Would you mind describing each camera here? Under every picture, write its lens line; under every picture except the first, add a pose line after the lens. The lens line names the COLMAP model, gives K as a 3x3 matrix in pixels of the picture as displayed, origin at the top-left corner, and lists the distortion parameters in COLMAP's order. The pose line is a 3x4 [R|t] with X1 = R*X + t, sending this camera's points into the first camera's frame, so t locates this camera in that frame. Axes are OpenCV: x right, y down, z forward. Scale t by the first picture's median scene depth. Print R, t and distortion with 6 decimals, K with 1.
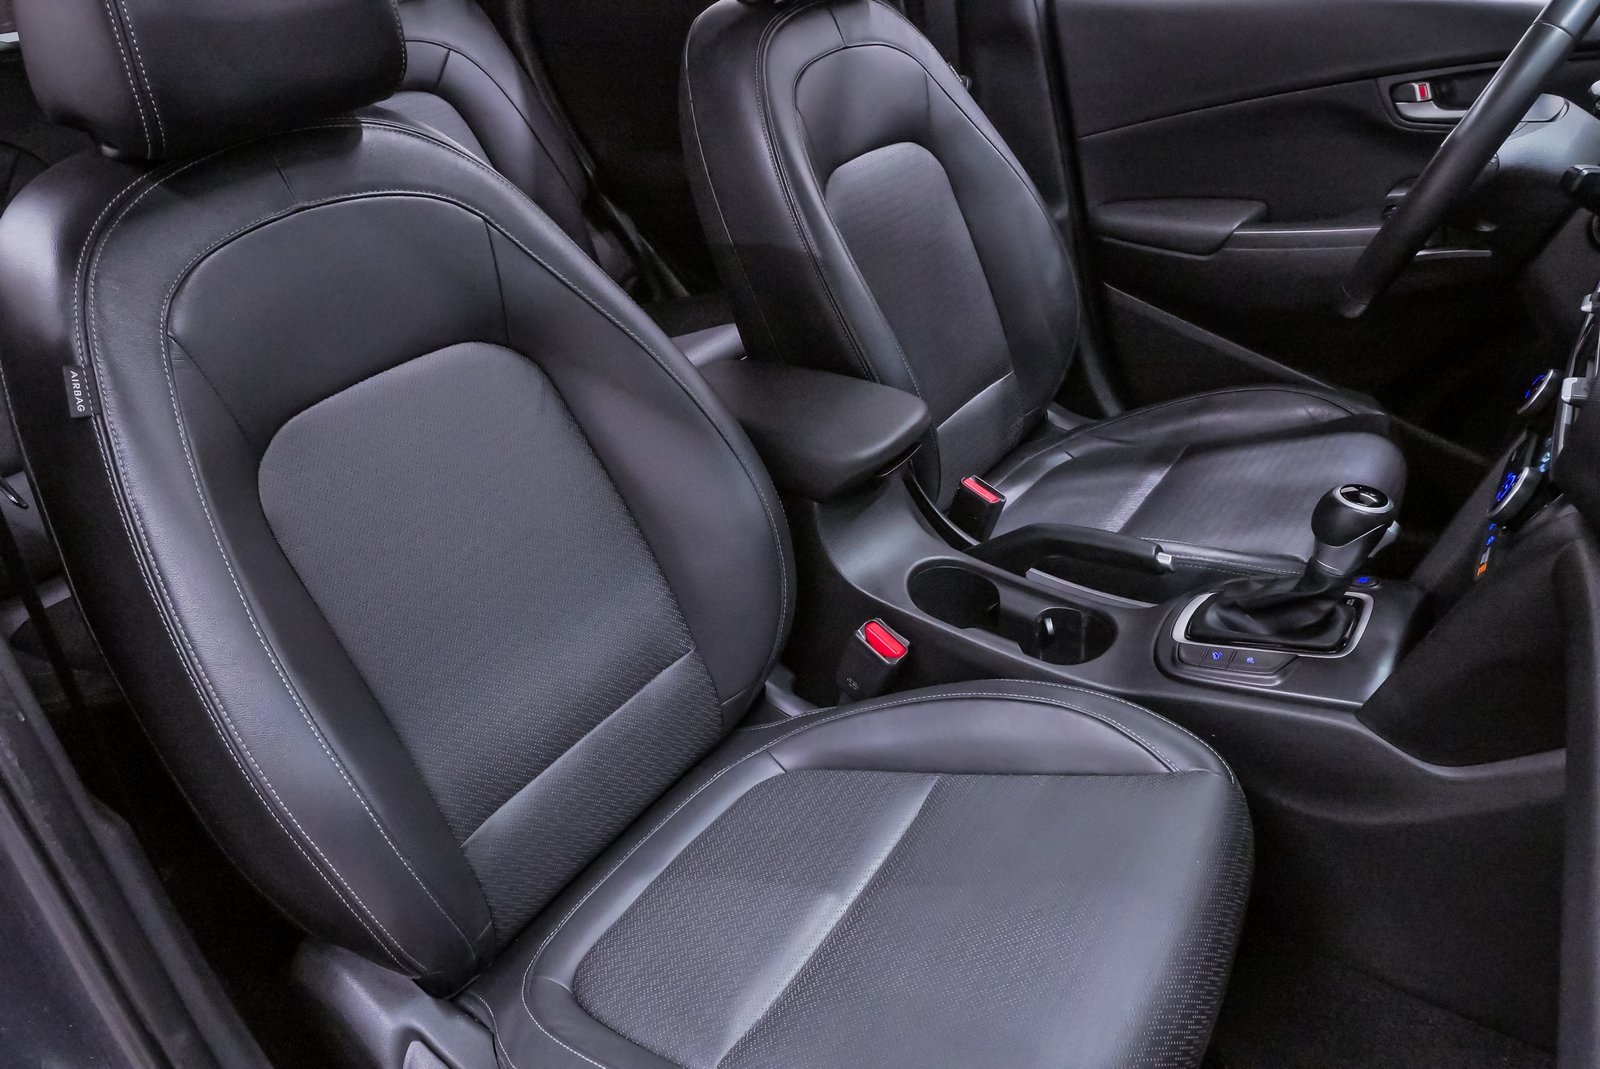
lens RADIAL K [[1182.1, 0, 792.8], [0, 1182.1, 535.4], [0, 0, 1]] dist [-0.050394, 0.026014]
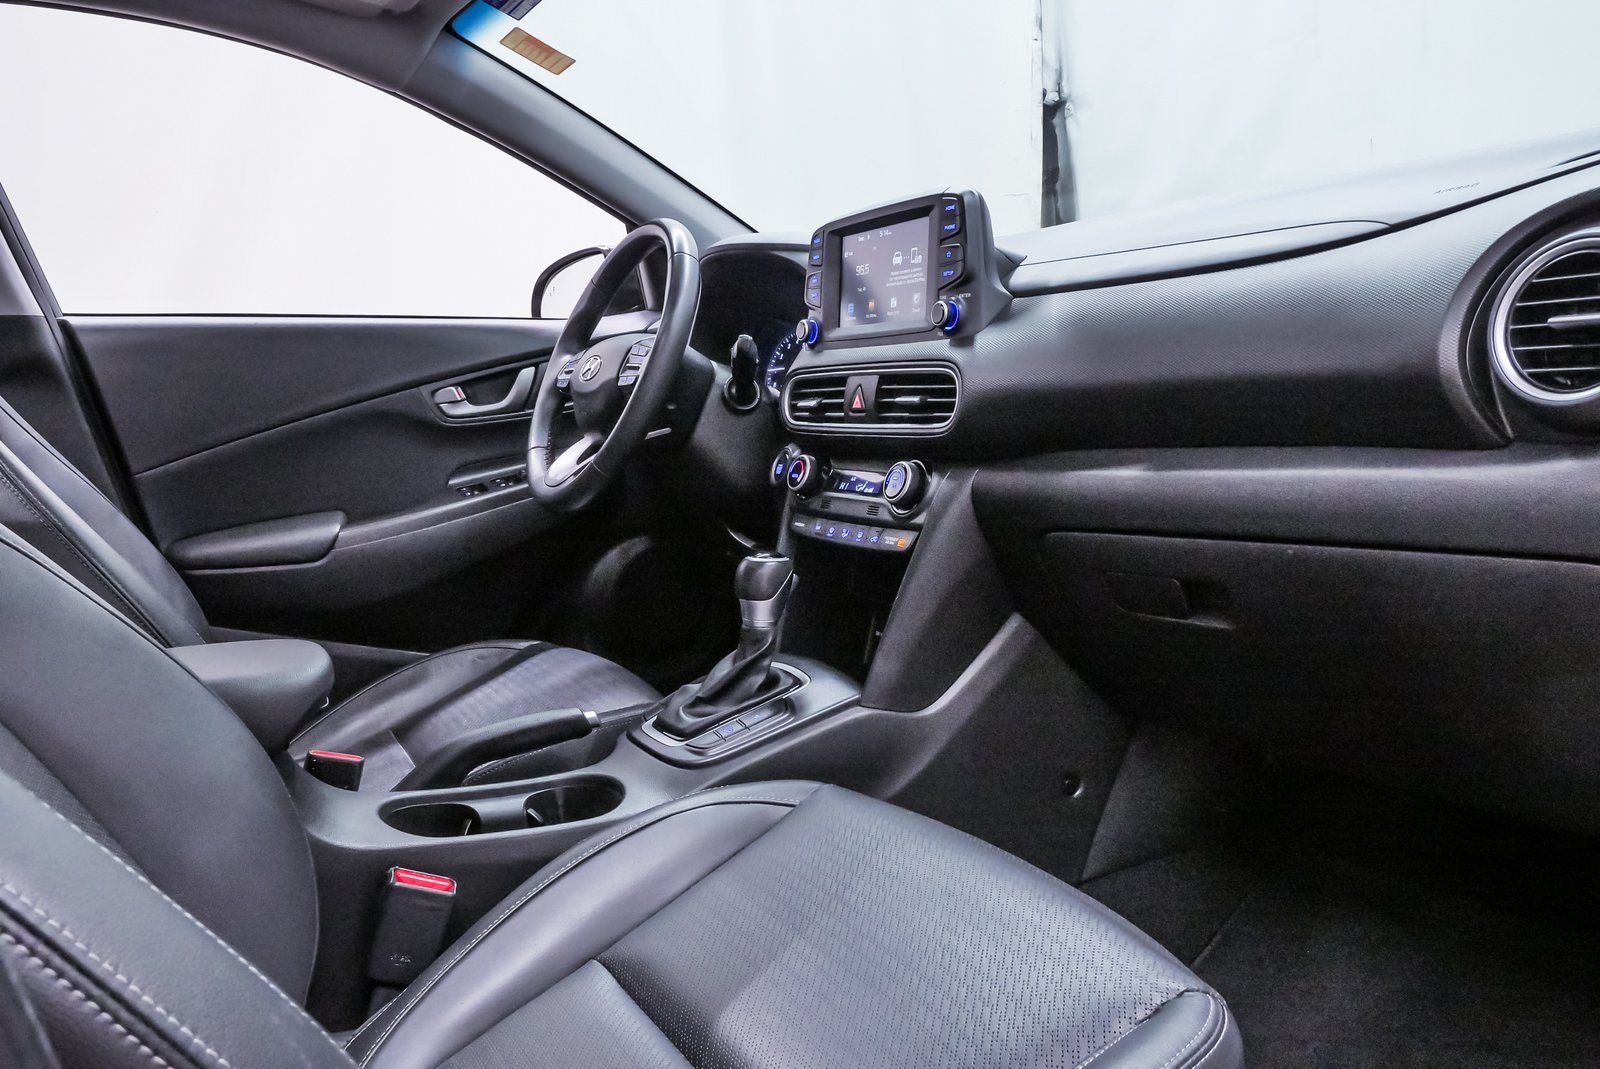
lens RADIAL K [[1182.1, 0, 794.9], [0, 1182.1, 541.1], [0, 0, 1]] dist [-0.050394, 0.026014]
pose [[0.441917, -0.082458, 0.893258, -0.500999], [0.471332, 0.868584, -0.152999, 0.127922], [-0.763253, 0.488634, 0.422707, 0.352593]]
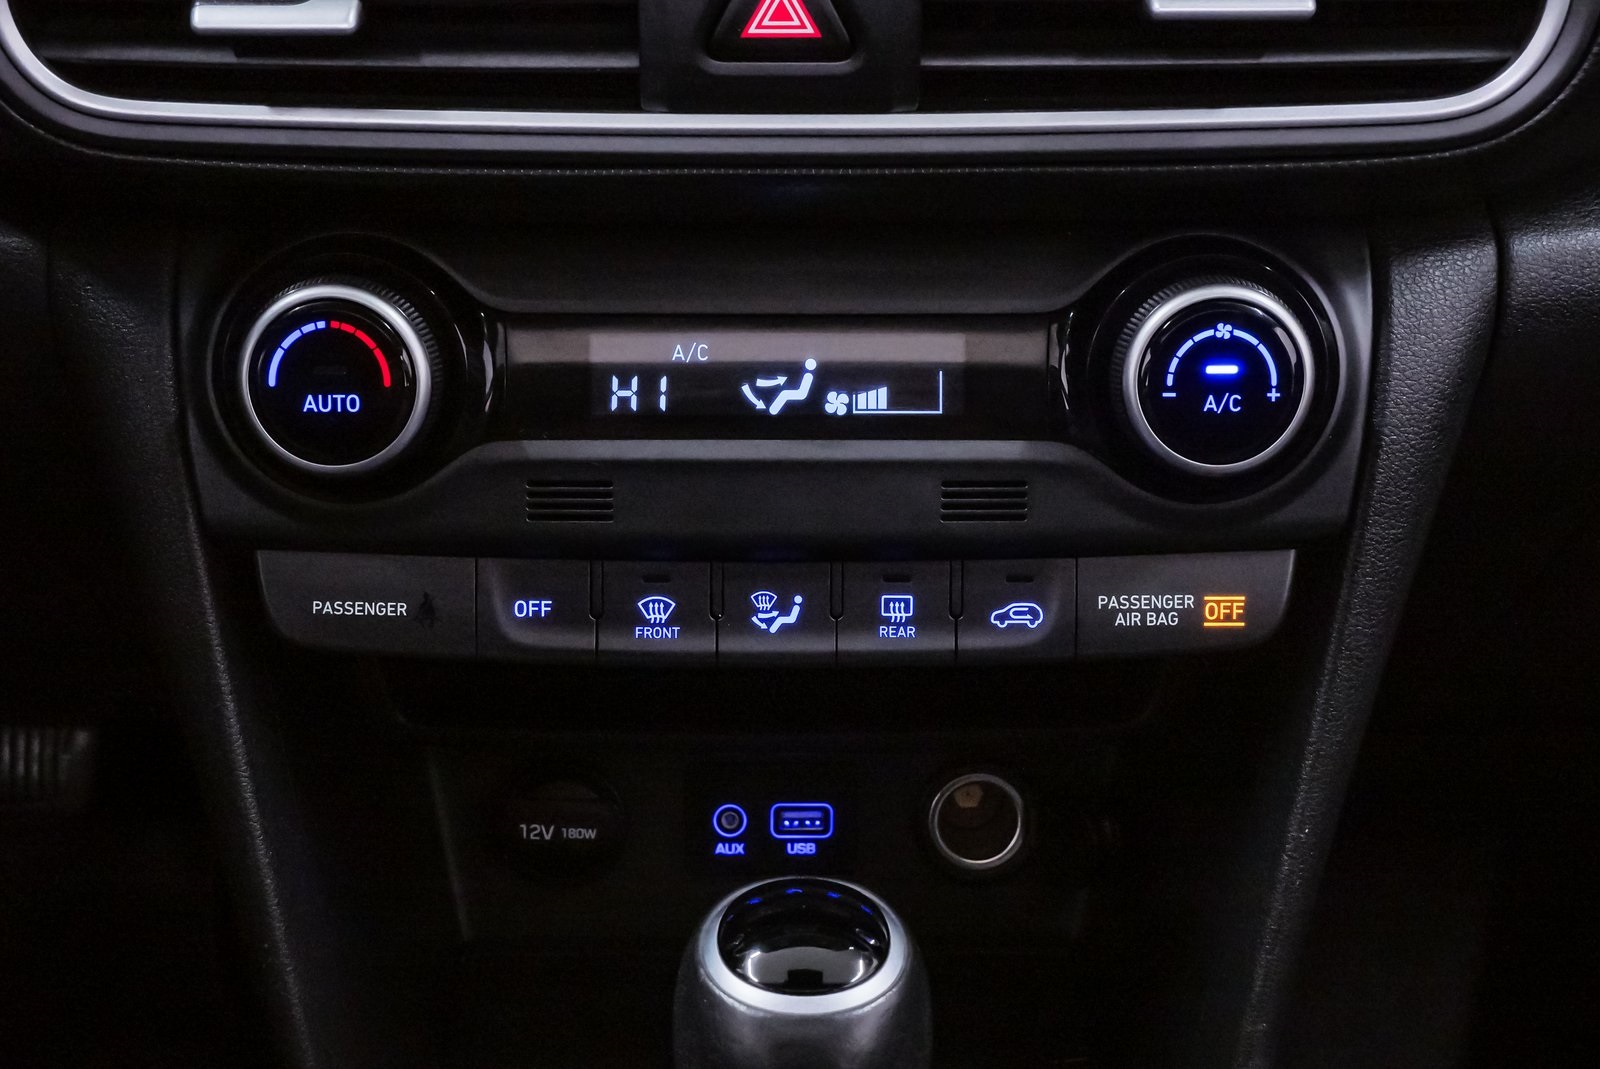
lens RADIAL K [[2208.7, 0, 806.2], [0, 2208.7, 526.5], [0, 0, 1]] dist [0.017733, 0.000000]
pose [[-0.570908, -0.374880, 0.730431, 0.145387], [0.440000, 0.611414, 0.657703, -0.309883], [-0.693155, 0.696877, -0.184114, 0.823185]]
